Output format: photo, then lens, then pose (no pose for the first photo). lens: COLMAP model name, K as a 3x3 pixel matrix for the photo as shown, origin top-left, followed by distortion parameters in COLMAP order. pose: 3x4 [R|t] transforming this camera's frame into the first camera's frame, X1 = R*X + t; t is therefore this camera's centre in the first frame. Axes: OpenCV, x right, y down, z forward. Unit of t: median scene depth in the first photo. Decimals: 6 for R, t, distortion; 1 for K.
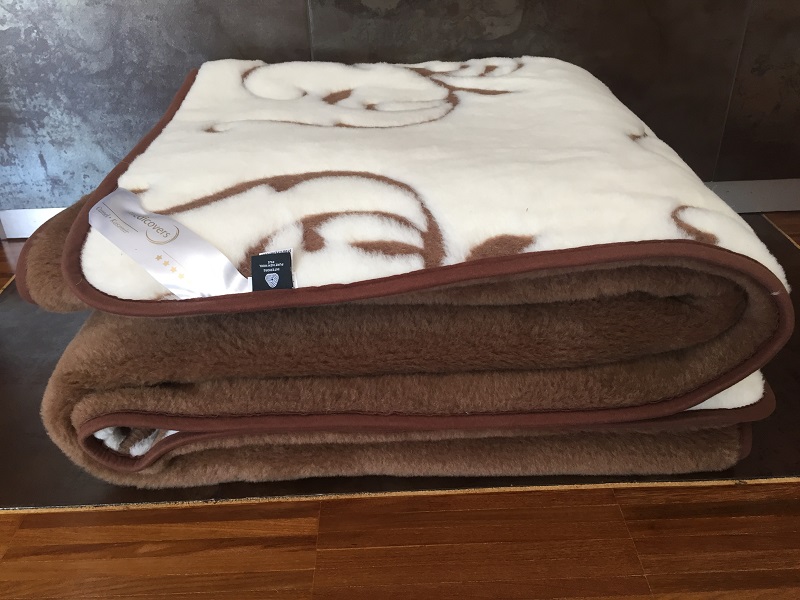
lens RADIAL K [[692.8, 0, 400.3], [0, 692.8, 297.7], [0, 0, 1]] dist [0.087703, -0.136813]
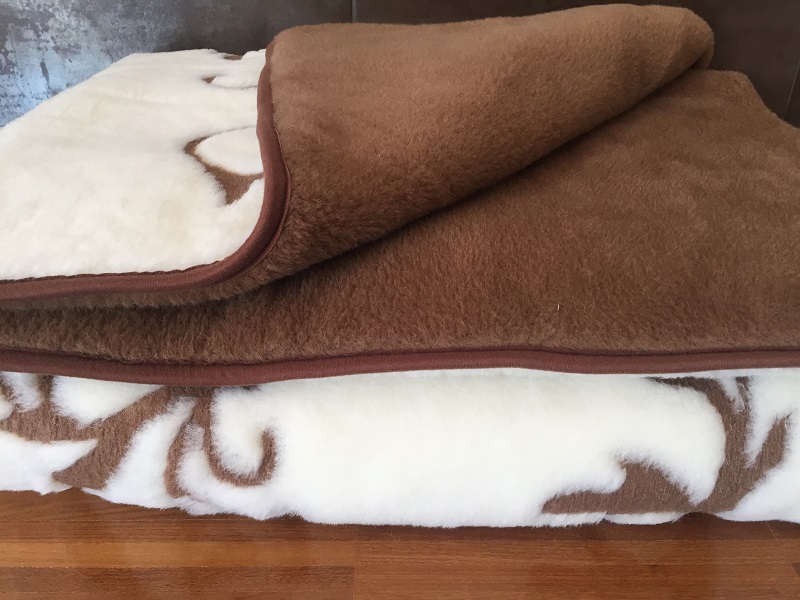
lens RADIAL K [[692.8, 0, 399.3], [0, 692.8, 300.7], [0, 0, 1]] dist [0.087703, -0.136813]
pose [[0.999135, 0.040252, 0.010477, -0.057268], [-0.040070, 0.999052, -0.016993, 0.103520], [-0.011151, 0.016559, 0.999801, 0.109416]]
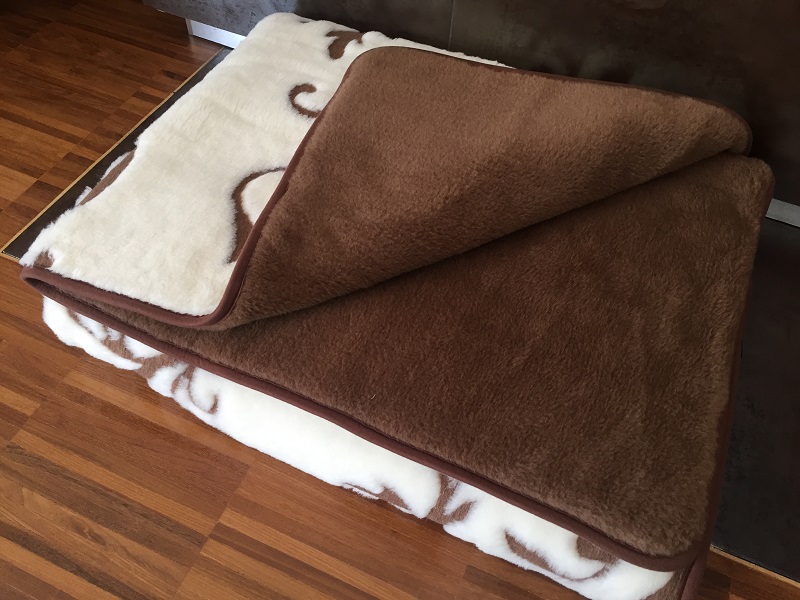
lens RADIAL K [[692.8, 0, 399.0], [0, 692.8, 300.0], [0, 0, 1]] dist [0.087703, -0.136813]
pose [[0.903000, 0.381183, -0.198218, 0.183332], [-0.285716, 0.877334, 0.385553, -0.296154], [0.320870, -0.291521, 0.901143, -0.092464]]
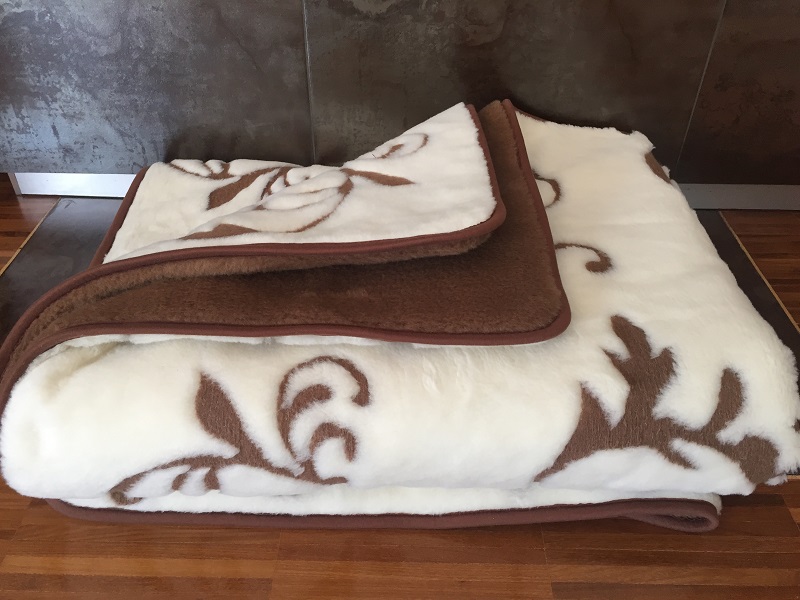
lens RADIAL K [[692.8, 0, 401.7], [0, 692.8, 297.9], [0, 0, 1]] dist [0.087703, -0.136813]
pose [[0.998399, 0.056559, 0.001098, 0.040338], [-0.056244, 0.990381, 0.126418, -0.114989], [0.006063, -0.126277, 0.991976, -0.111210]]
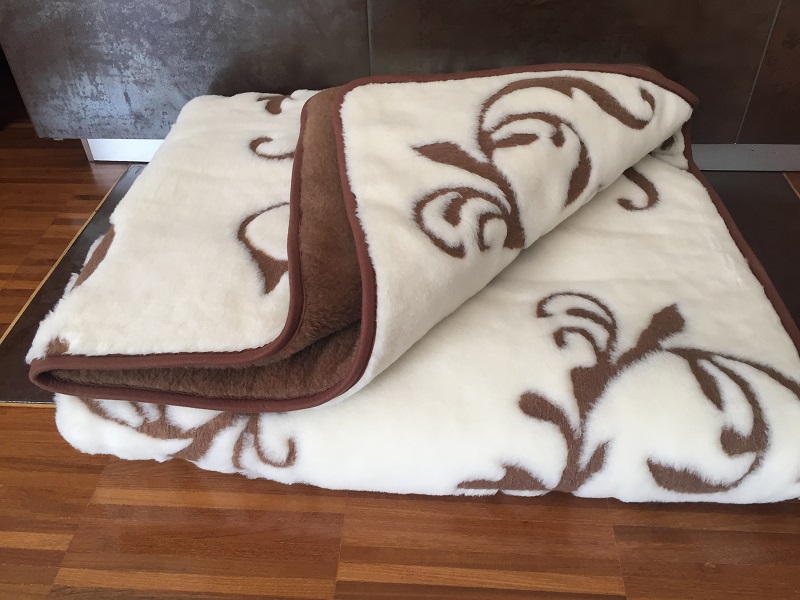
lens RADIAL K [[692.8, 0, 399.6], [0, 692.8, 299.7], [0, 0, 1]] dist [0.087703, -0.136813]
pose [[0.996214, 0.062877, -0.060027, 0.016003], [-0.052520, 0.985594, 0.160767, -0.085553], [0.069270, -0.157005, 0.985165, -0.140626]]
